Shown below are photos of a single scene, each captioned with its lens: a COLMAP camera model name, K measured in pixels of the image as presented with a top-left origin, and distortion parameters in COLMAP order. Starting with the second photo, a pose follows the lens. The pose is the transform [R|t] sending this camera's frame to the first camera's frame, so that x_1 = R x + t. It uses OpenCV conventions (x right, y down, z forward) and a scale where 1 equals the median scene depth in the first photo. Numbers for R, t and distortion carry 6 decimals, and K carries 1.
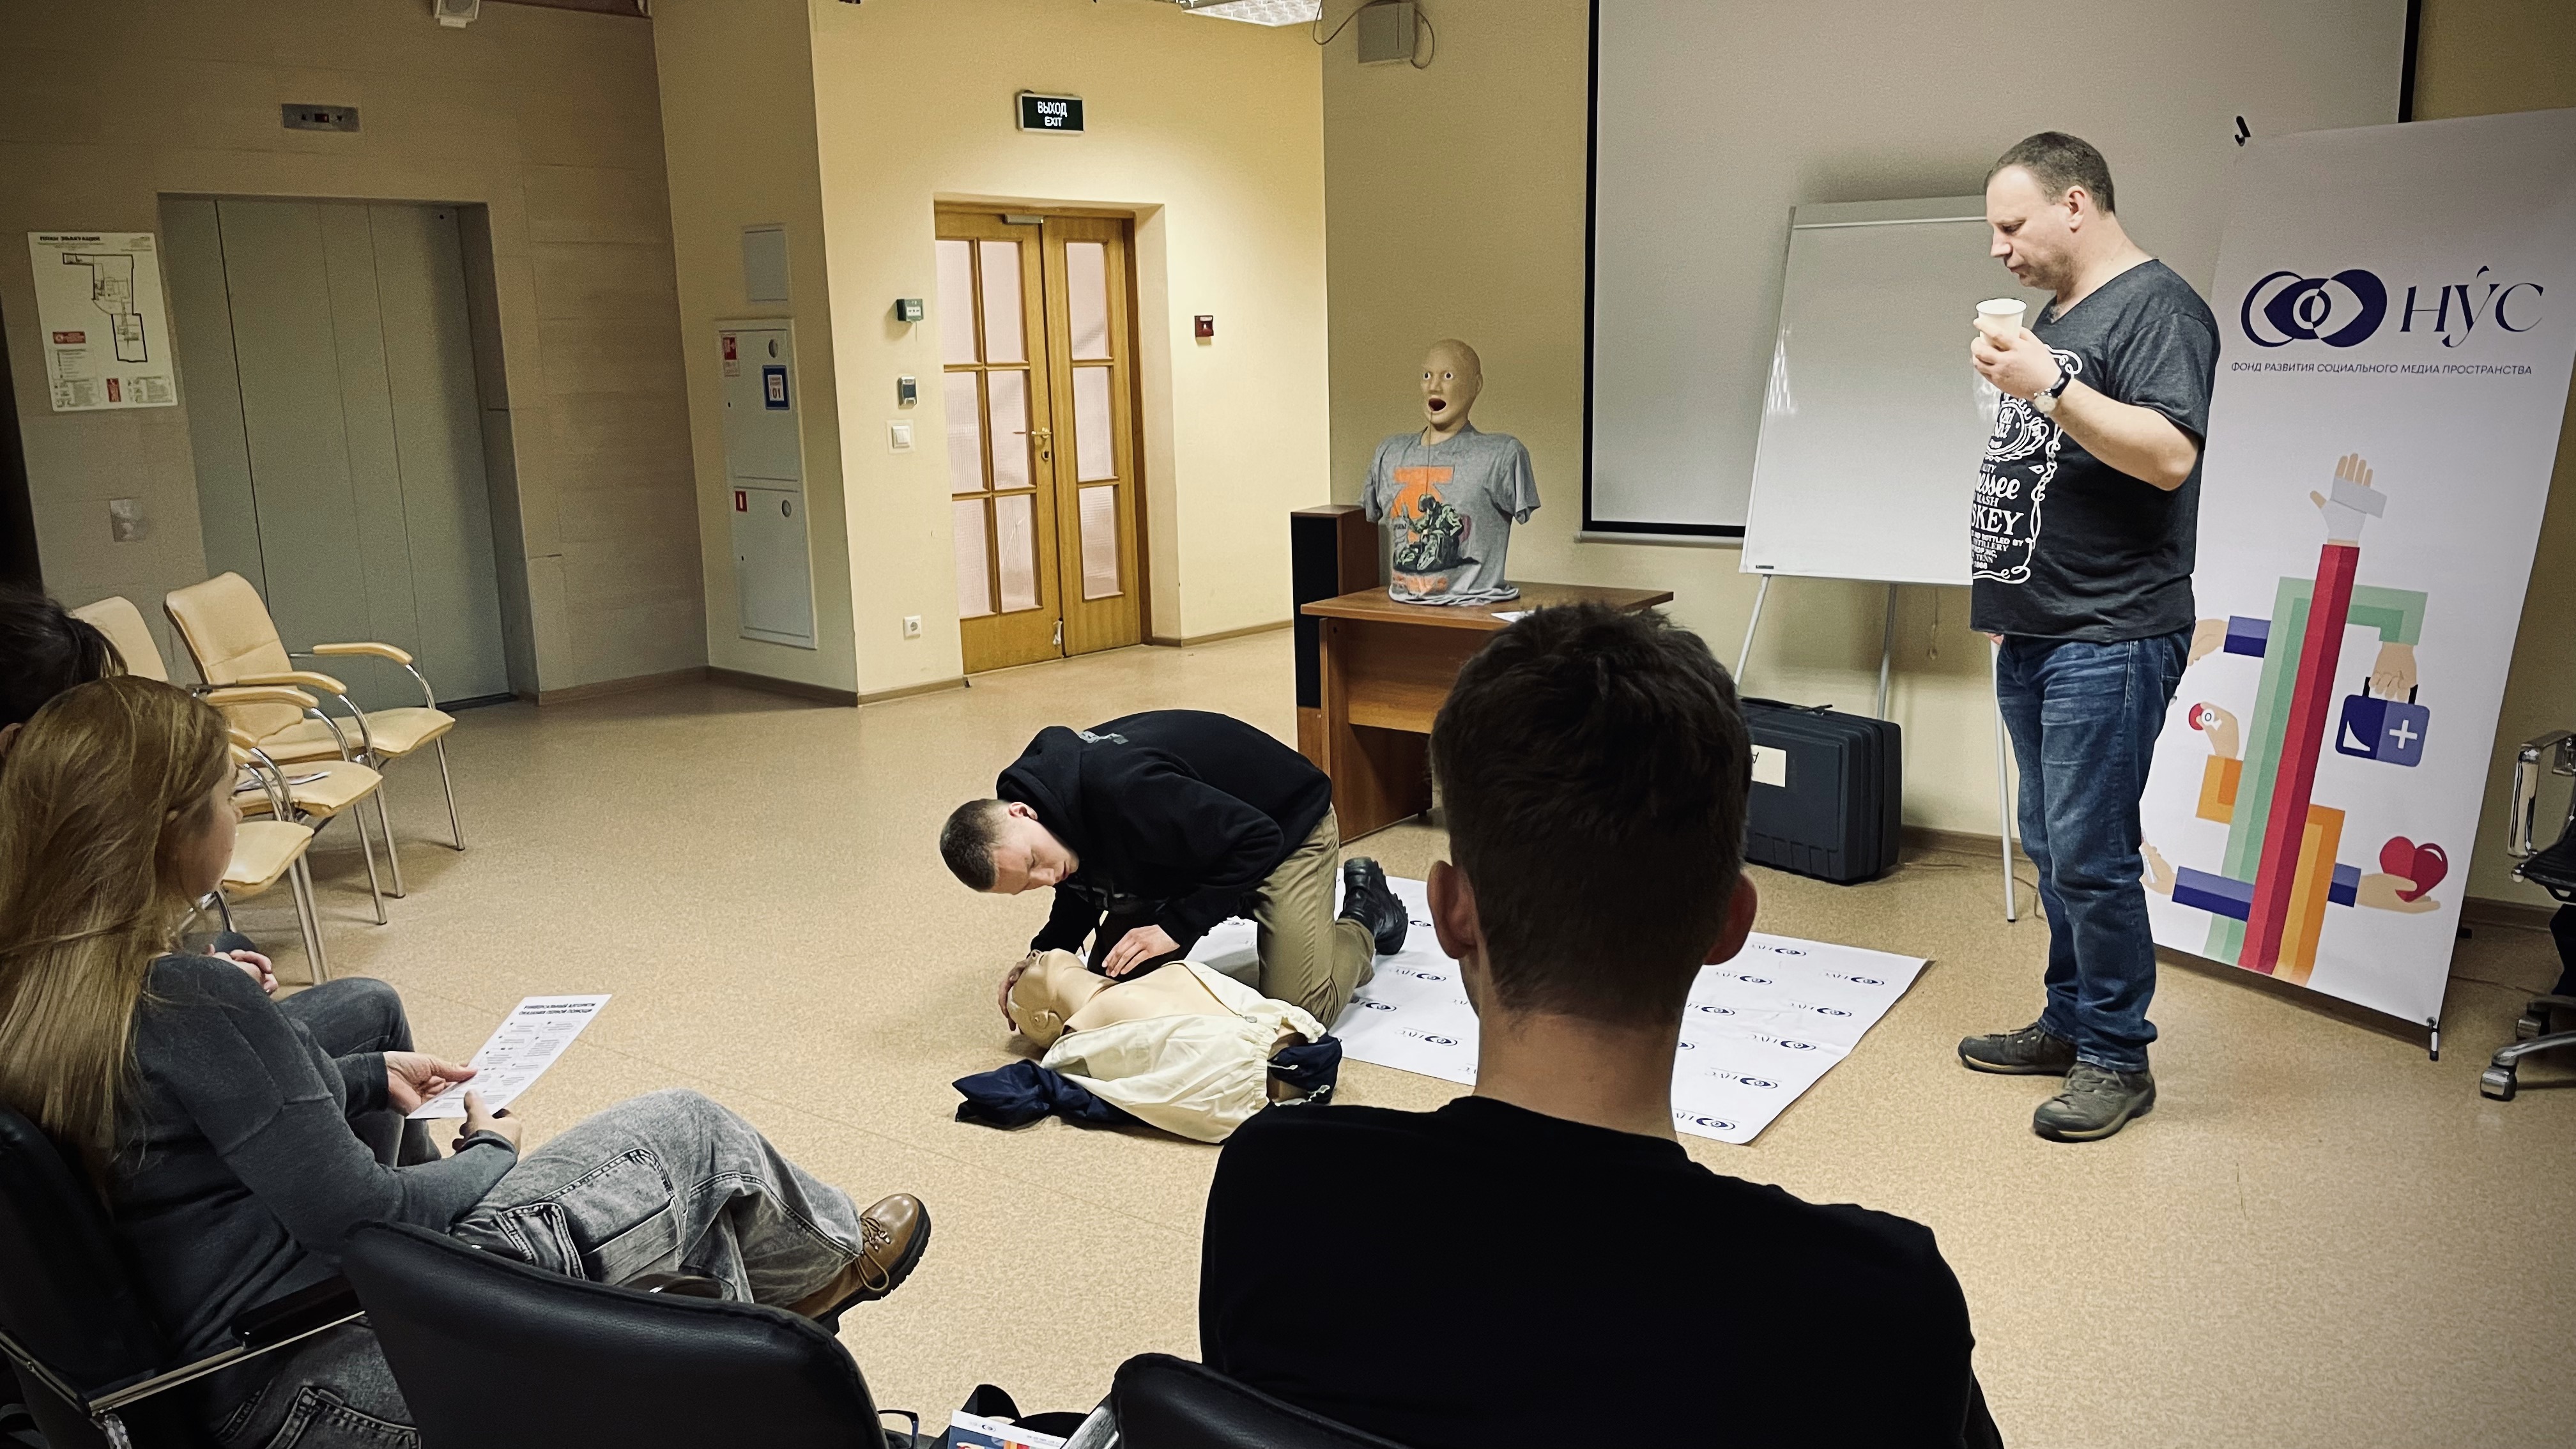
lens RADIAL K [[1983.7, 0, 1268.2], [0, 1983.7, 736.6], [0, 0, 1]] dist [0.100140, -0.136376]
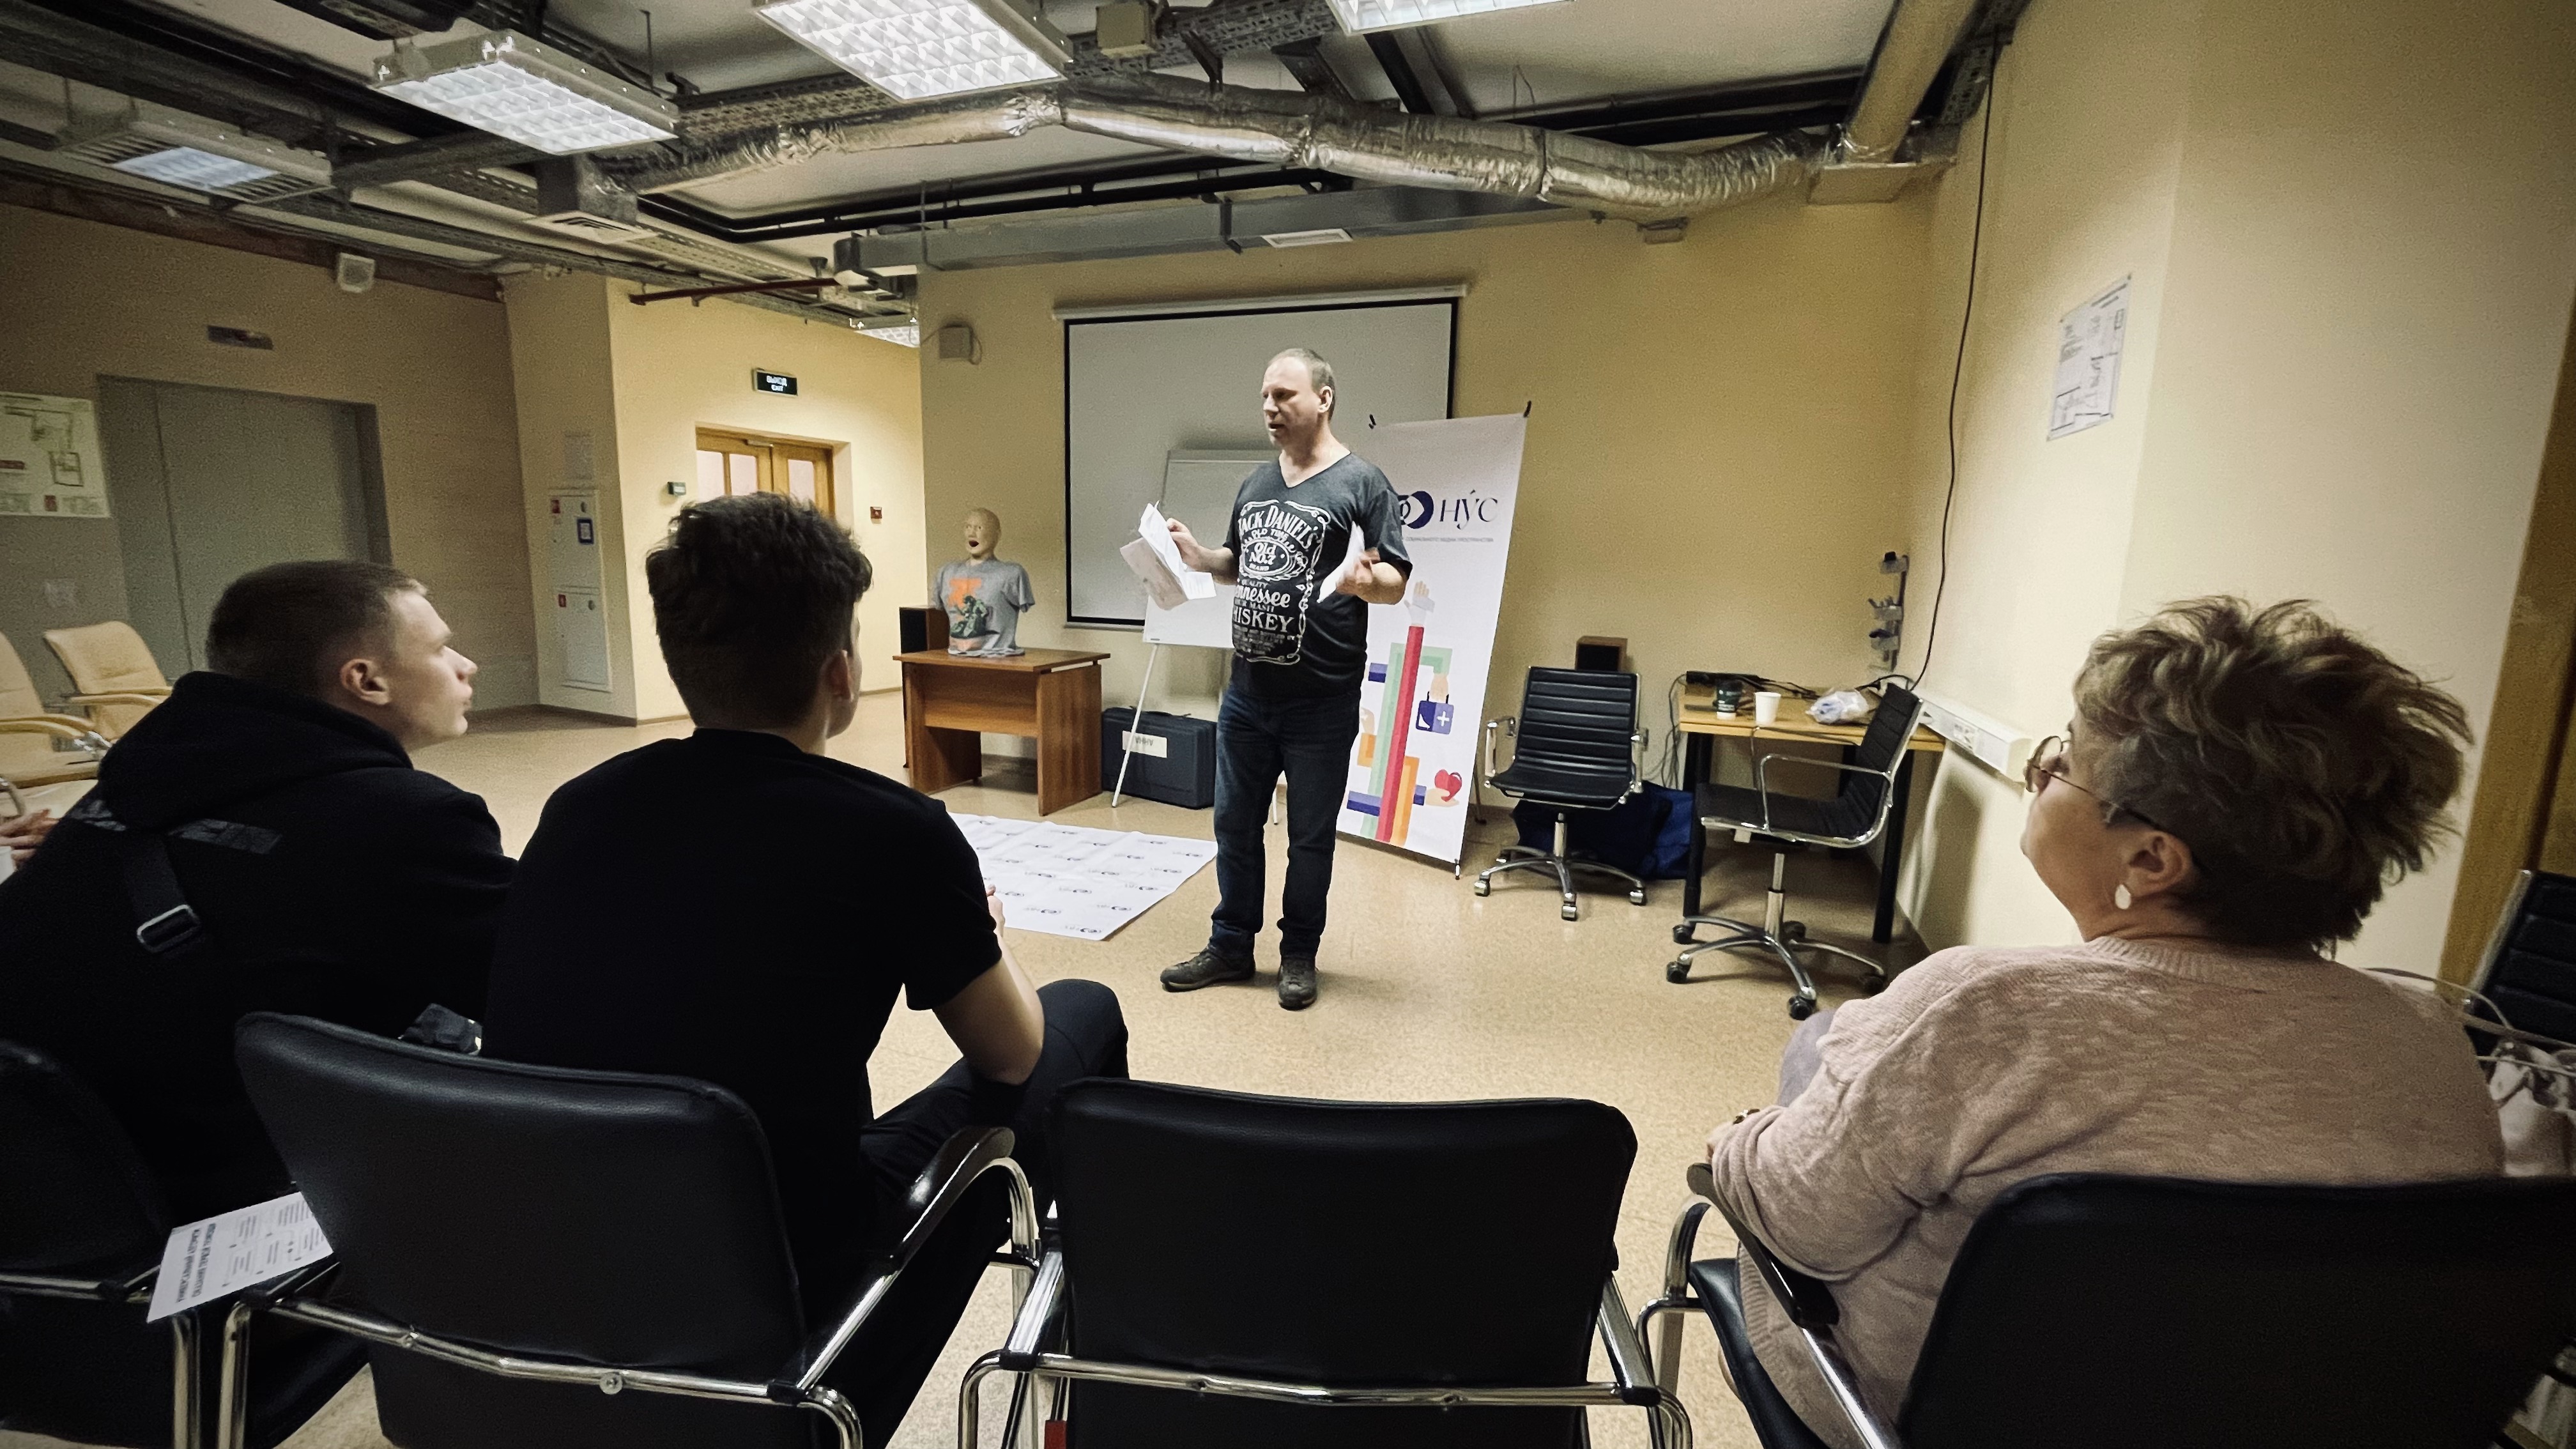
lens RADIAL K [[1054.3, 0, 1293.7], [0, 1054.3, 720.1], [0, 0, 1]] dist [-0.000669, -0.000105]
pose [[0.956973, 0.004019, 0.290148, 0.085289], [0.009316, 0.998963, -0.044562, 0.034086], [-0.290026, 0.045348, 0.955944, 0.028363]]
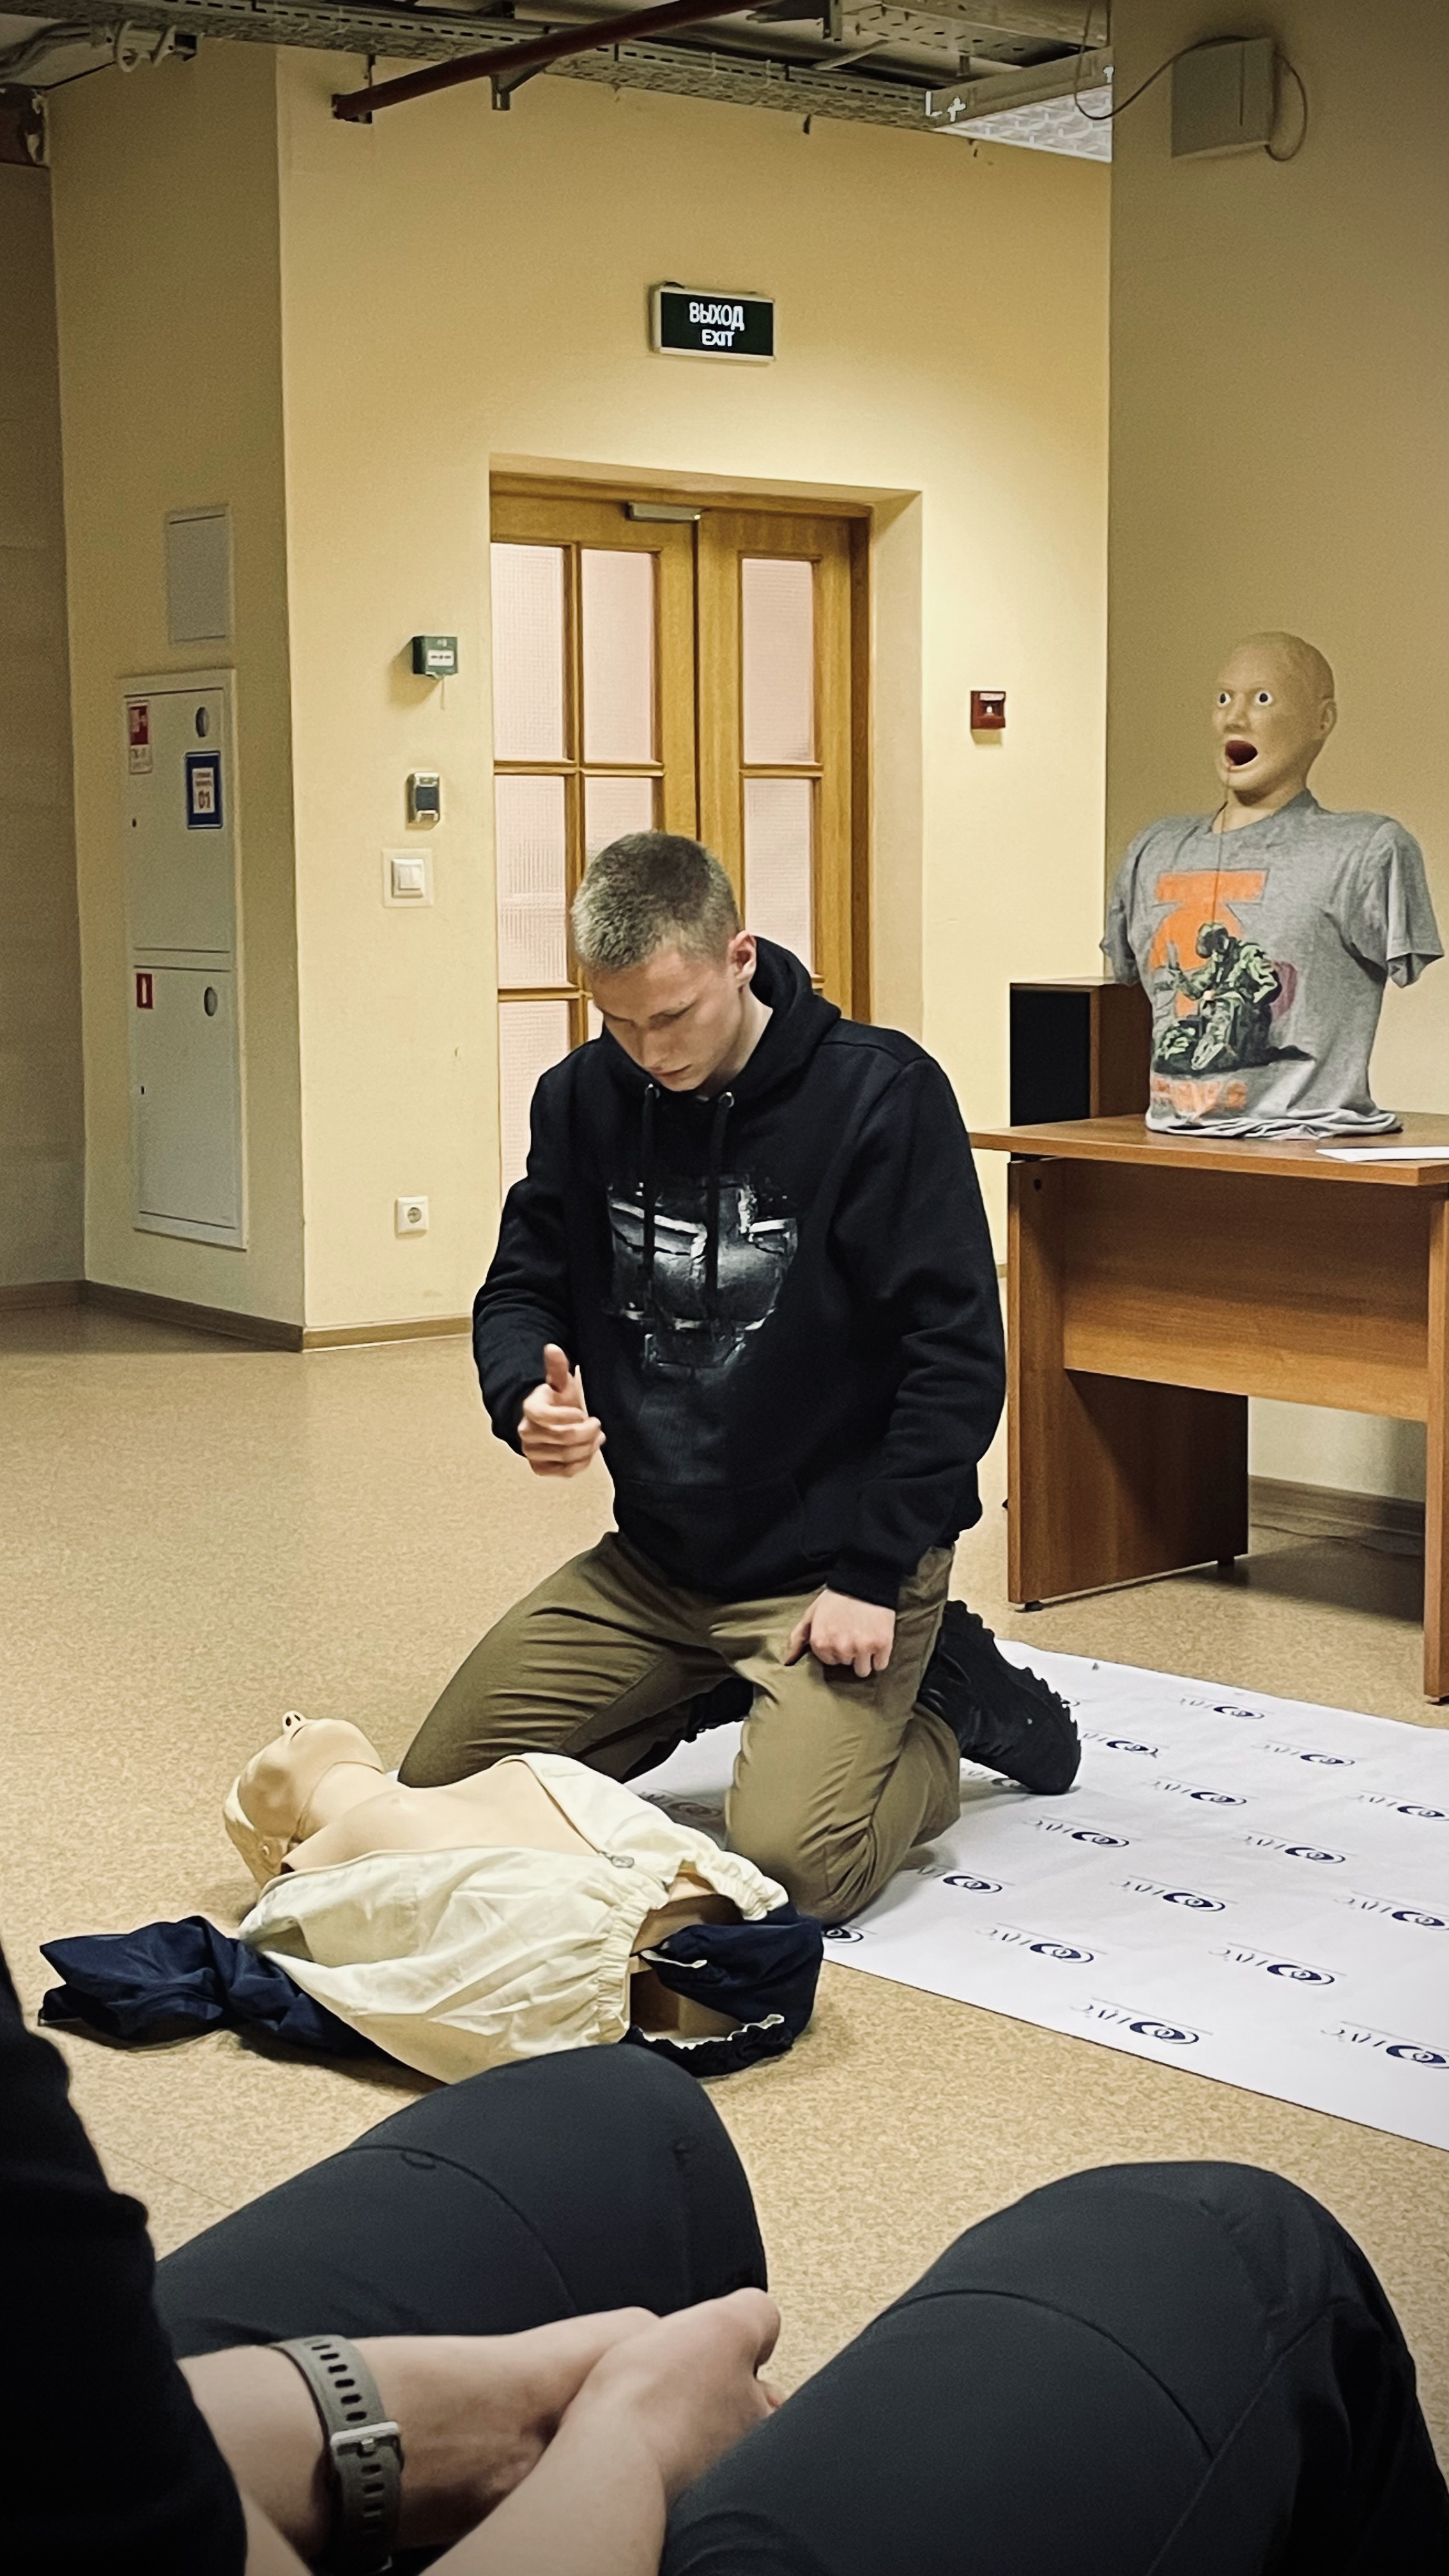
lens RADIAL K [[3414.5, 0, 730.2], [0, 3414.5, 1246.4], [0, 0, 1]] dist [0.163653, -0.325676]
pose [[0.984335, 0.039054, -0.171927, 0.112353], [-0.054000, 0.995074, -0.083131, 0.042628], [0.167834, 0.091113, 0.981596, 0.109574]]
